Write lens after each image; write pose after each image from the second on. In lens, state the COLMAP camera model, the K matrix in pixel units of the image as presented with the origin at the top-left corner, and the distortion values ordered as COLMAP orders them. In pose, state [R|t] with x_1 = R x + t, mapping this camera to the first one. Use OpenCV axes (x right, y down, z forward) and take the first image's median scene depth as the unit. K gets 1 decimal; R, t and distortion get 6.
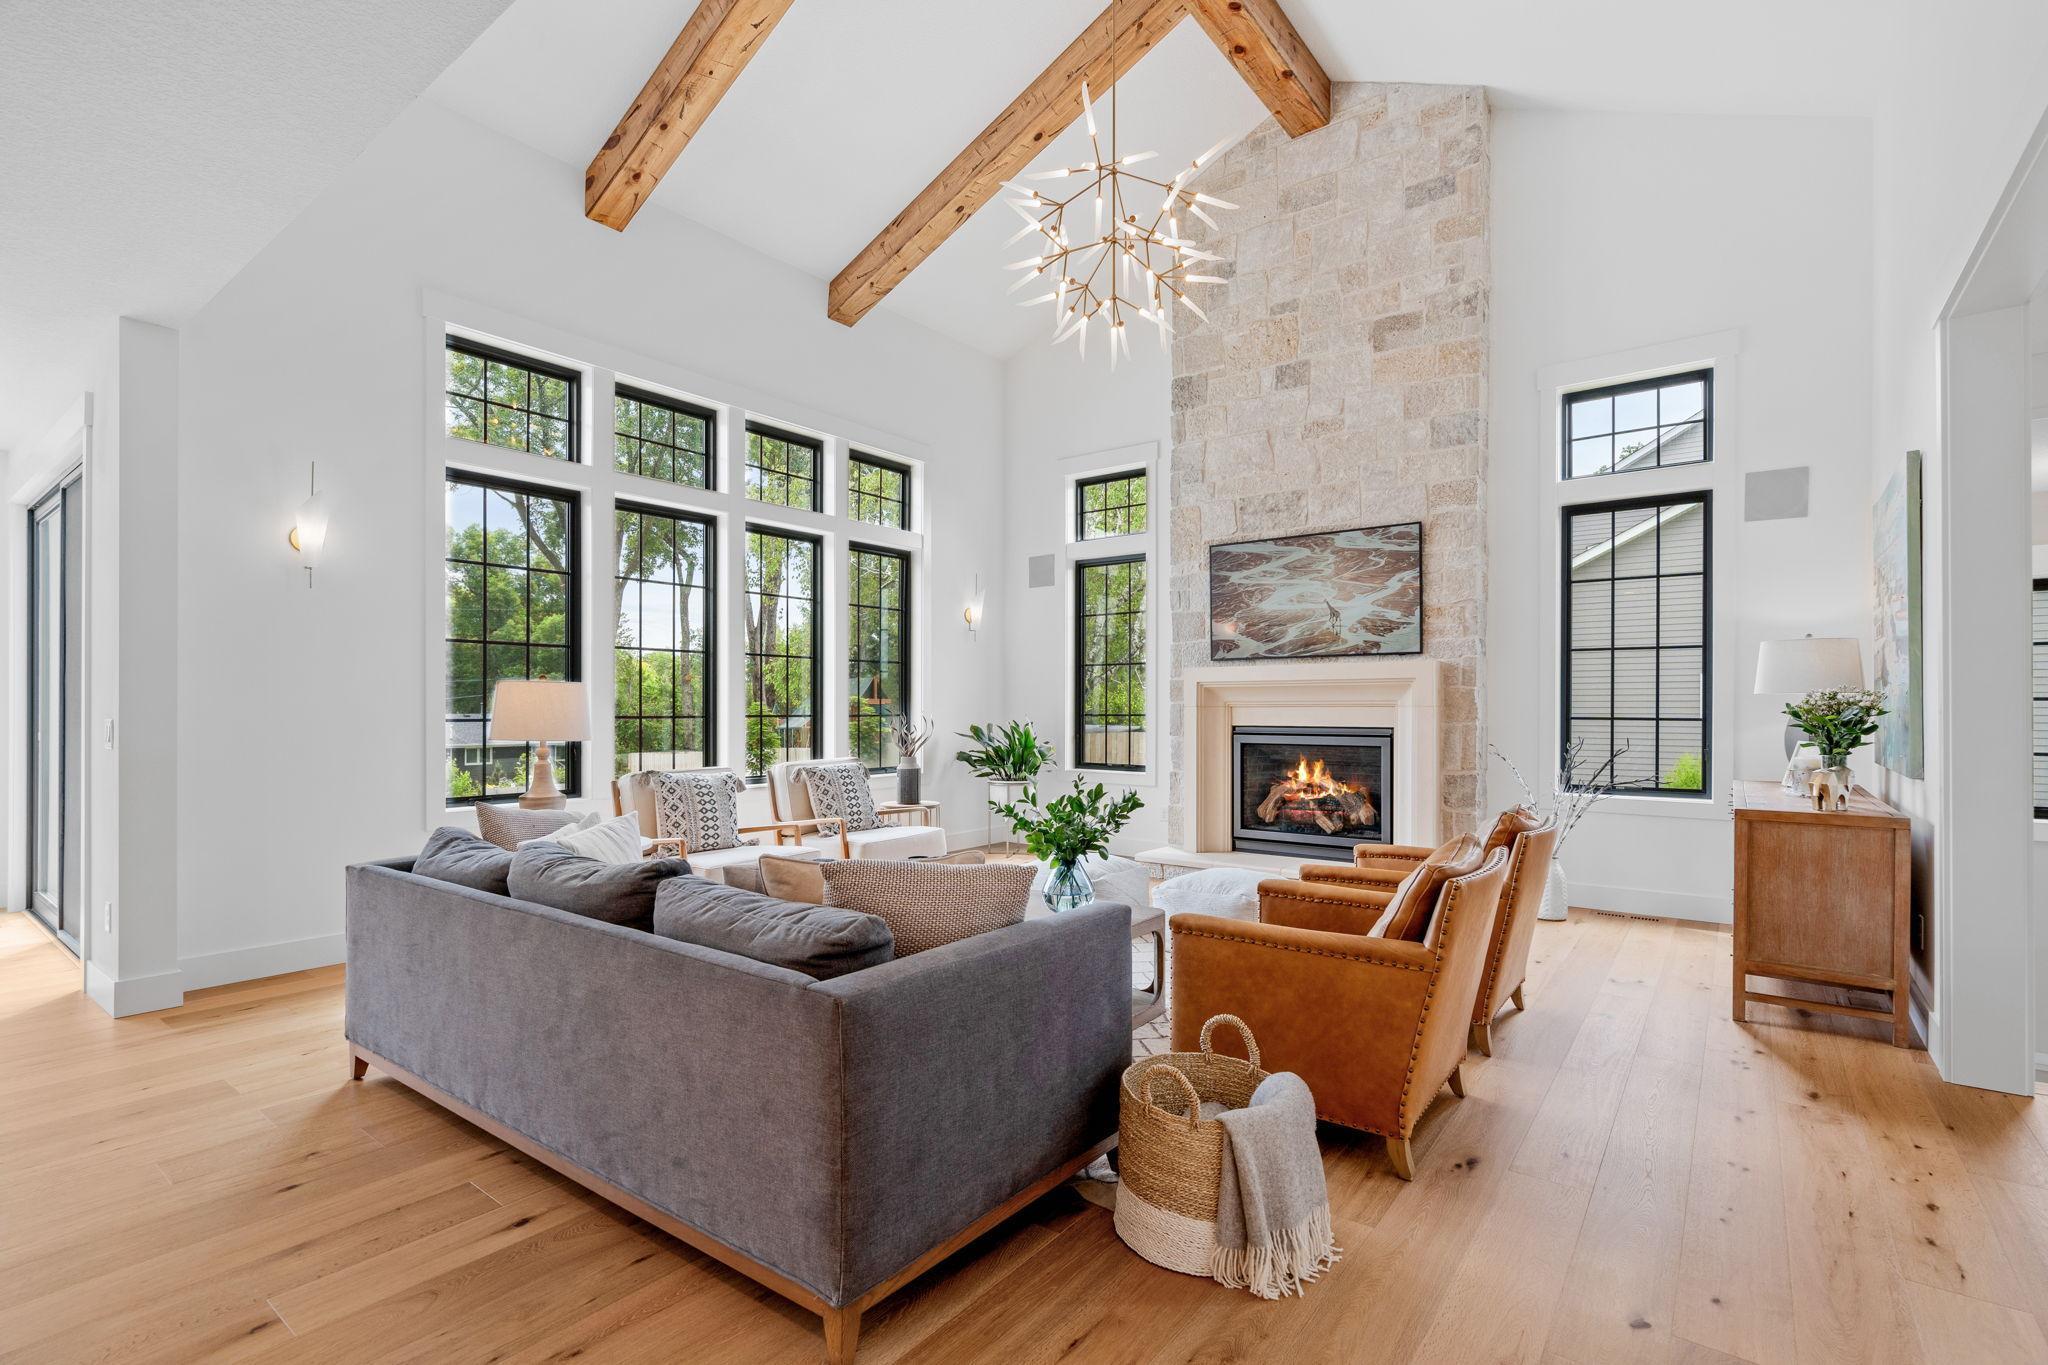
lens RADIAL K [[950.8, 0, 1018.0], [0, 950.8, 707.8], [0, 0, 1]] dist [0.000933, -0.001498]
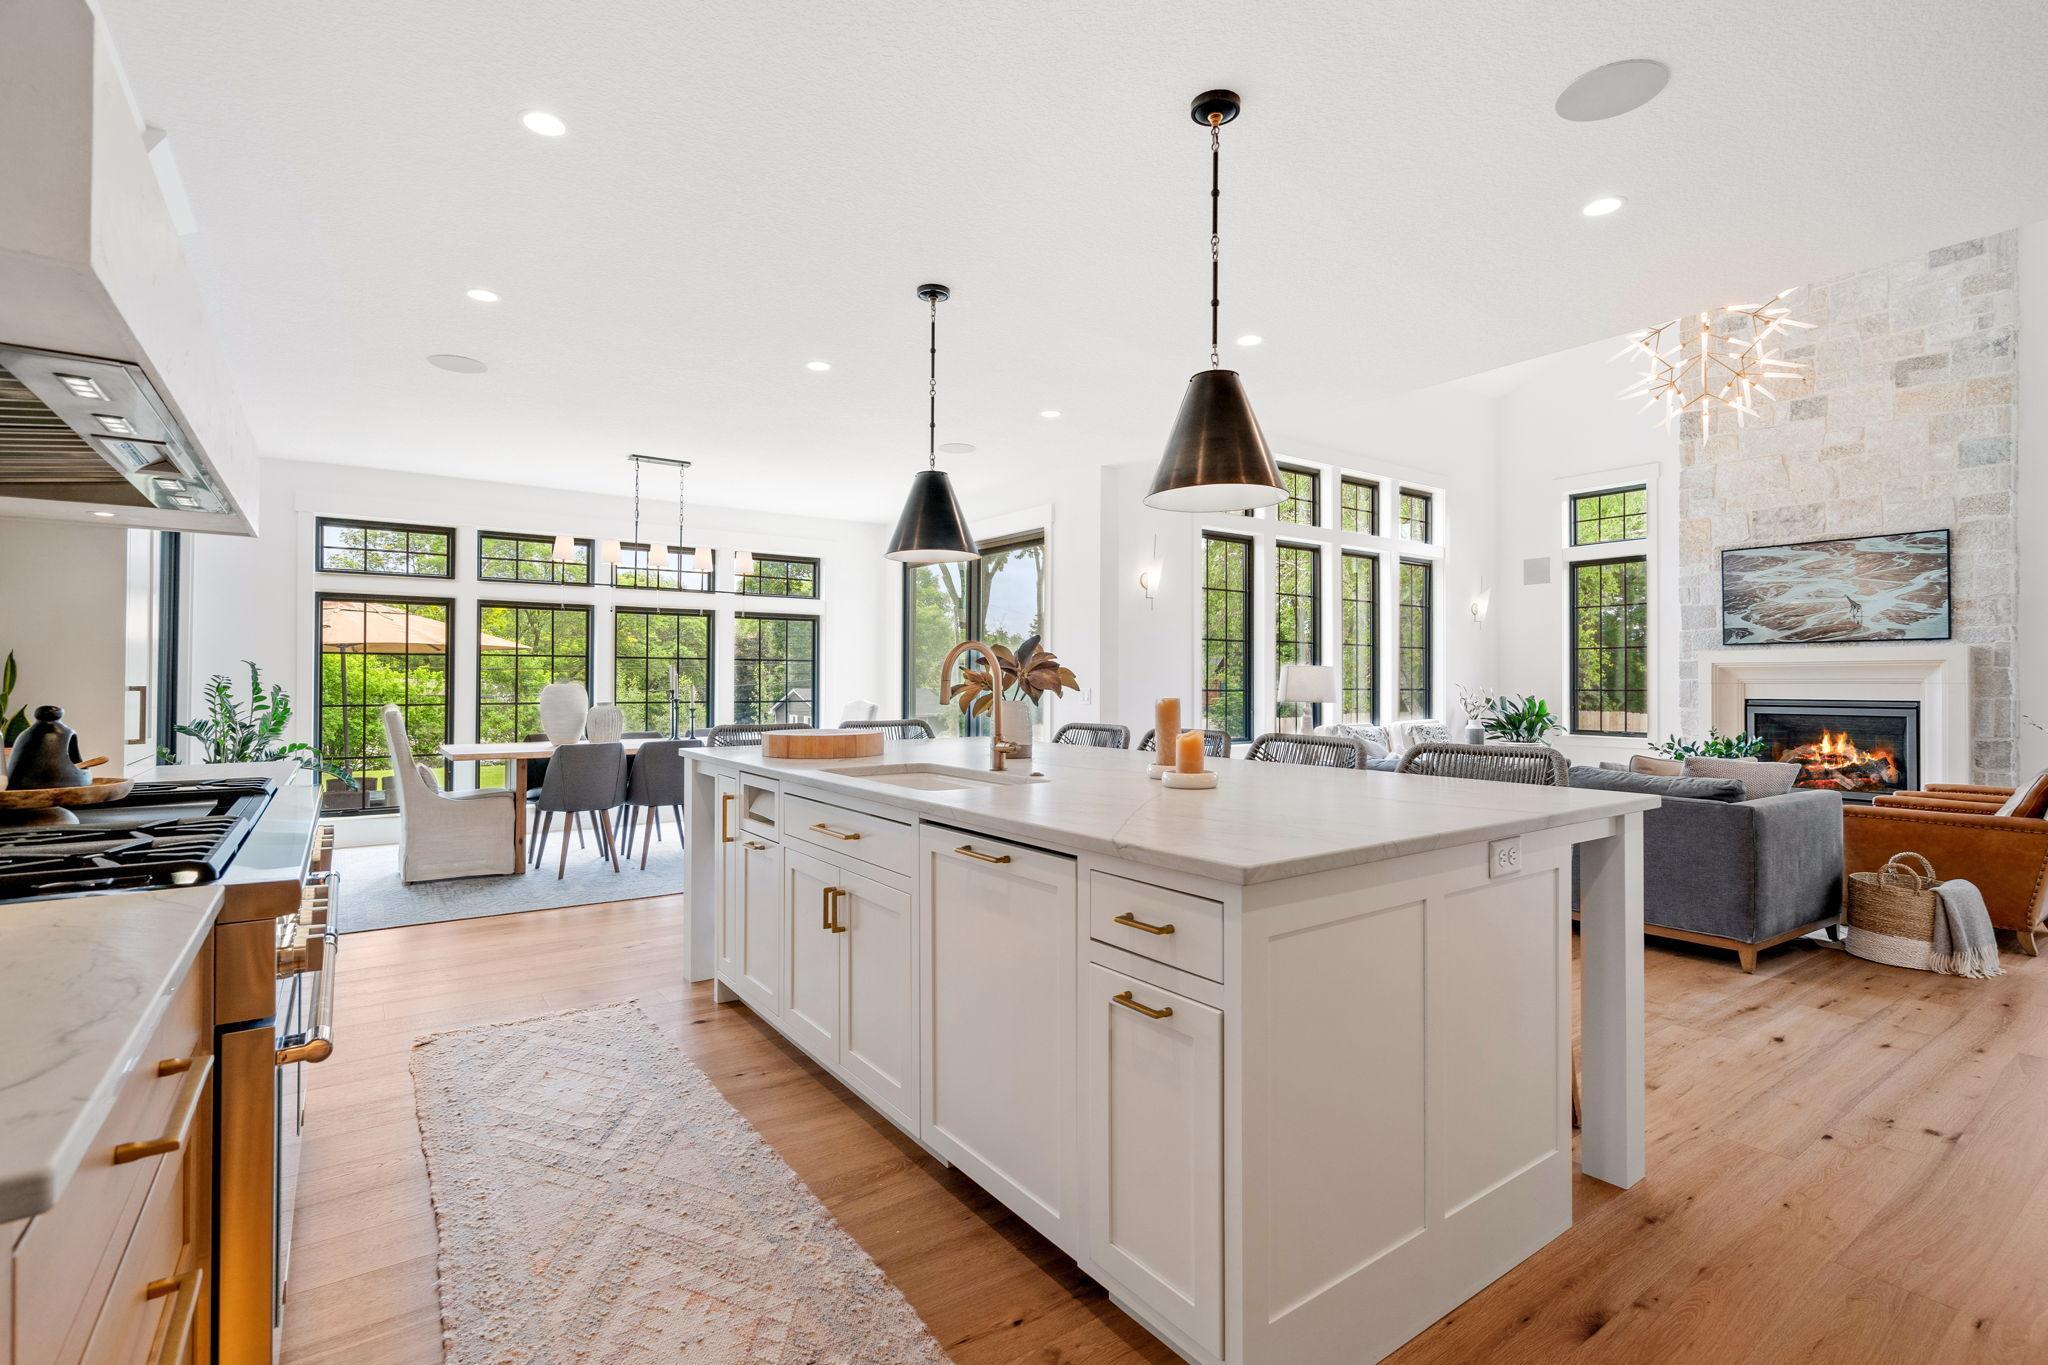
lens RADIAL K [[950.8, 0, 1019.7], [0, 950.8, 674.2], [0, 0, 1]] dist [0.000933, -0.001498]
pose [[0.955883, 0.001517, -0.293745, -0.323128], [-0.005177, 0.999918, -0.011684, 0.006406], [0.293703, 0.012689, 0.955812, -0.456455]]
